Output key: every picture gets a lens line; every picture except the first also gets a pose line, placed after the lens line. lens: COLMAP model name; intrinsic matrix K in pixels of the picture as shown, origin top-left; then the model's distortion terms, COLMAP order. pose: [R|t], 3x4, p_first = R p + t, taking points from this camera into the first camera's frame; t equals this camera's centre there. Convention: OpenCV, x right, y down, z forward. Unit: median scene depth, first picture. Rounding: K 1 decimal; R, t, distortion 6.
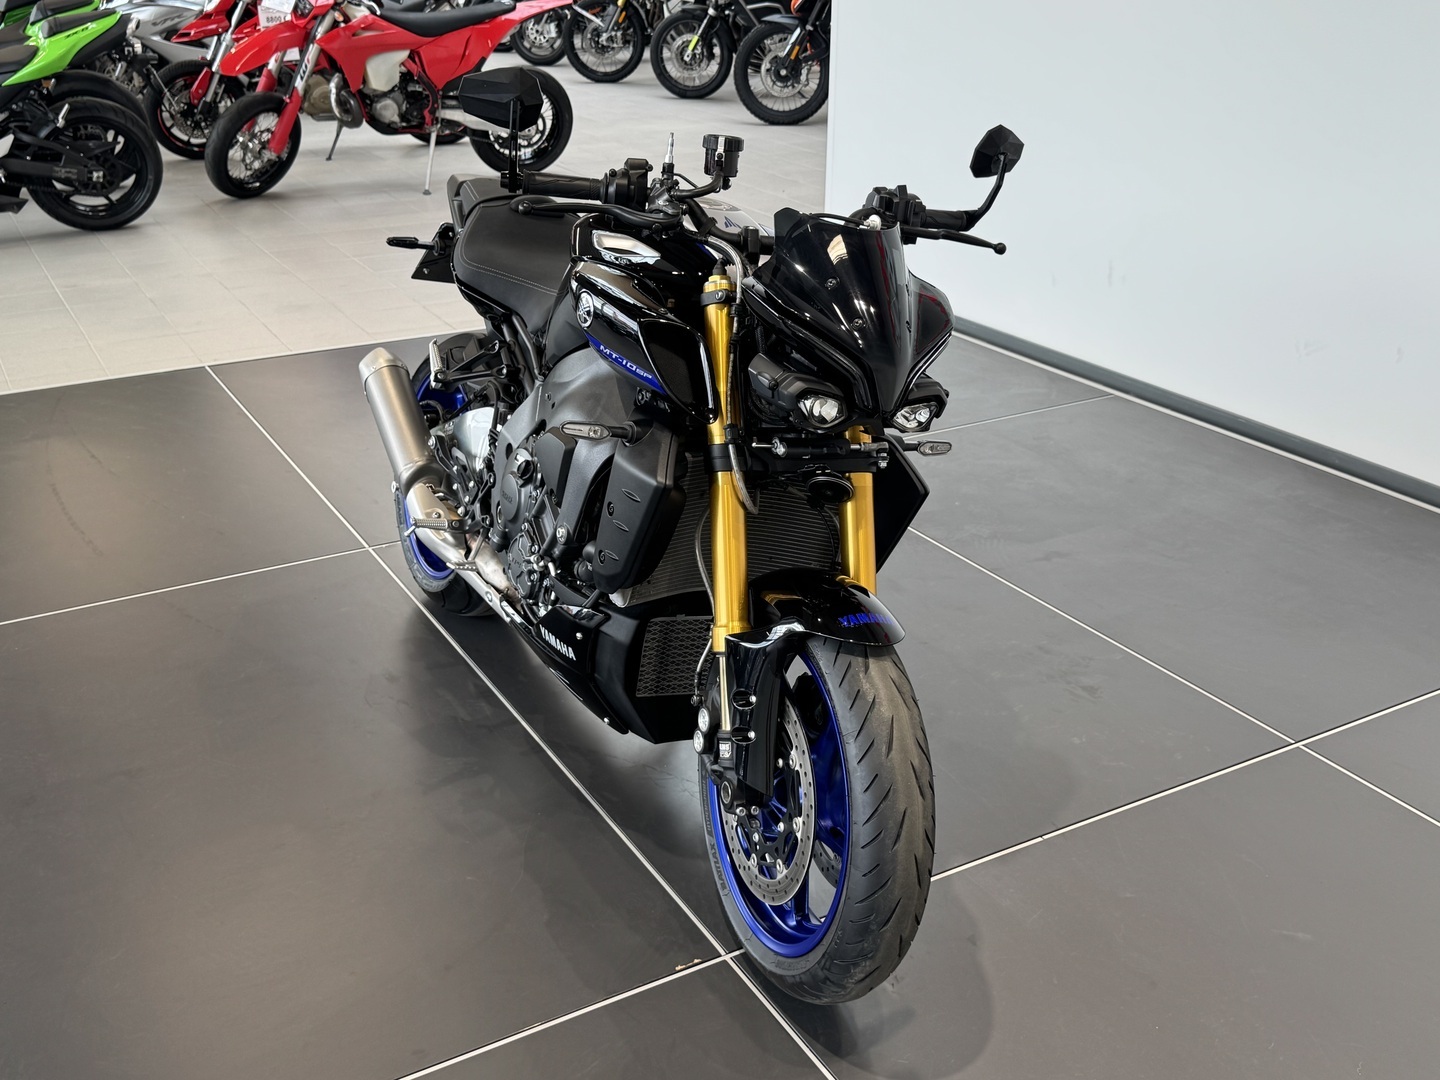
lens RADIAL K [[1508.7, 0, 721.3], [0, 1508.7, 533.3], [0, 0, 1]] dist [0.090976, 0.000000]
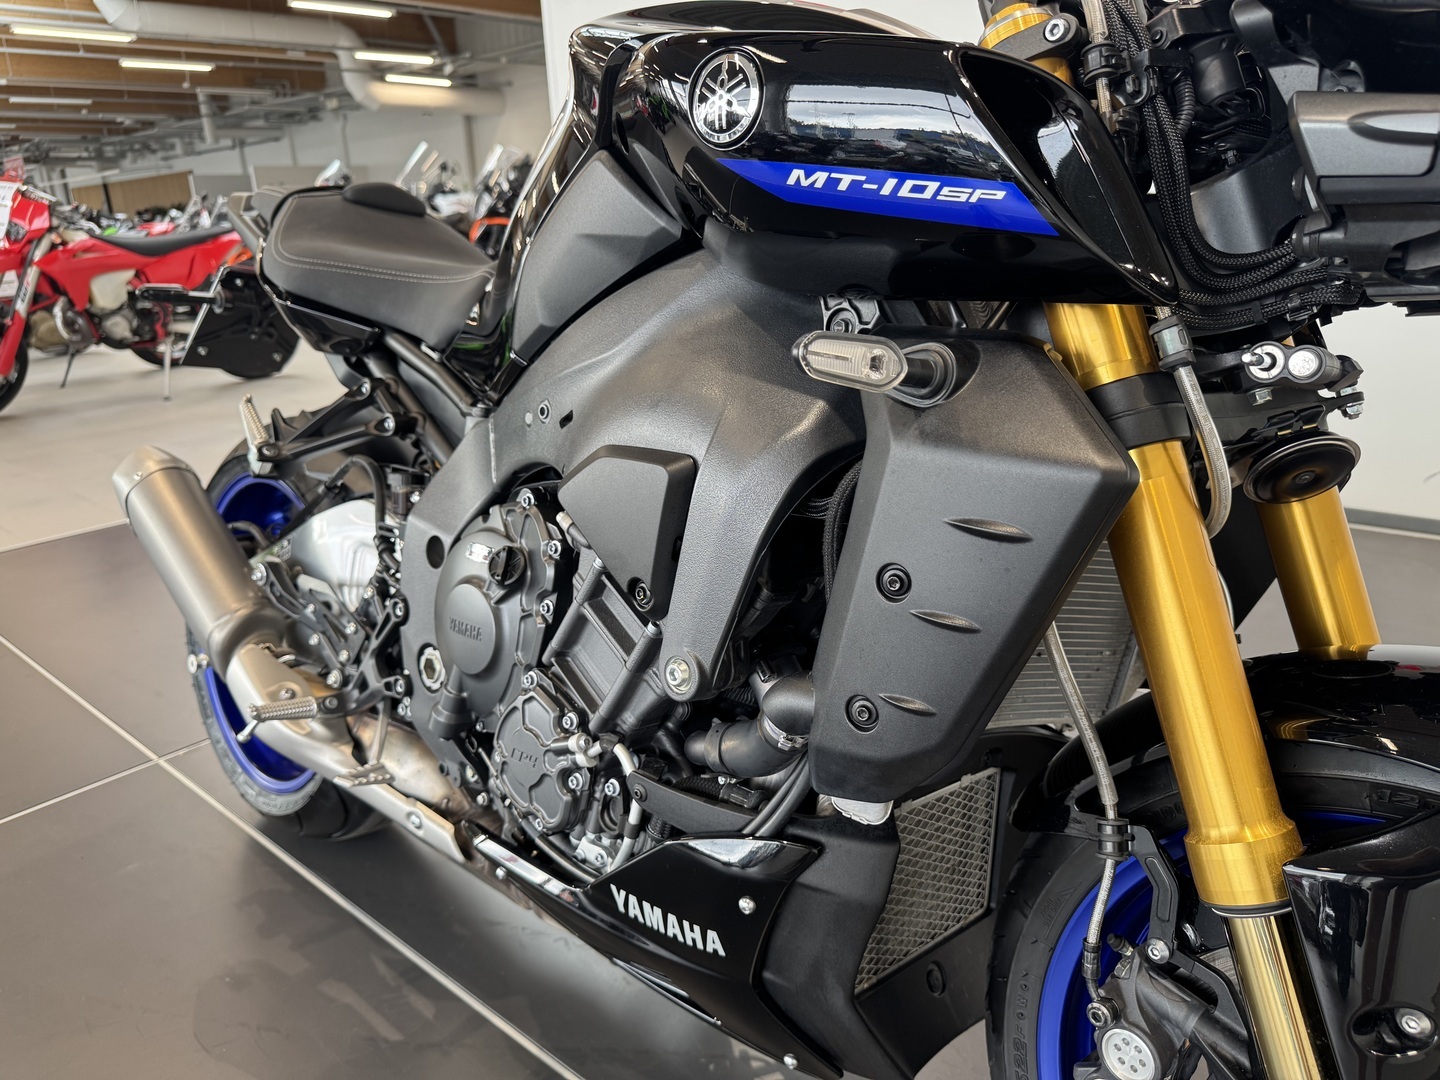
lens RADIAL K [[1031.1, 0, 716.1], [0, 1031.1, 549.3], [0, 0, 1]] dist [0.035910, -0.047171]
pose [[0.947811, -0.139277, 0.286802, -0.137379], [0.167377, 0.982976, -0.075785, -0.008734], [-0.271364, 0.119834, 0.954988, 0.562906]]
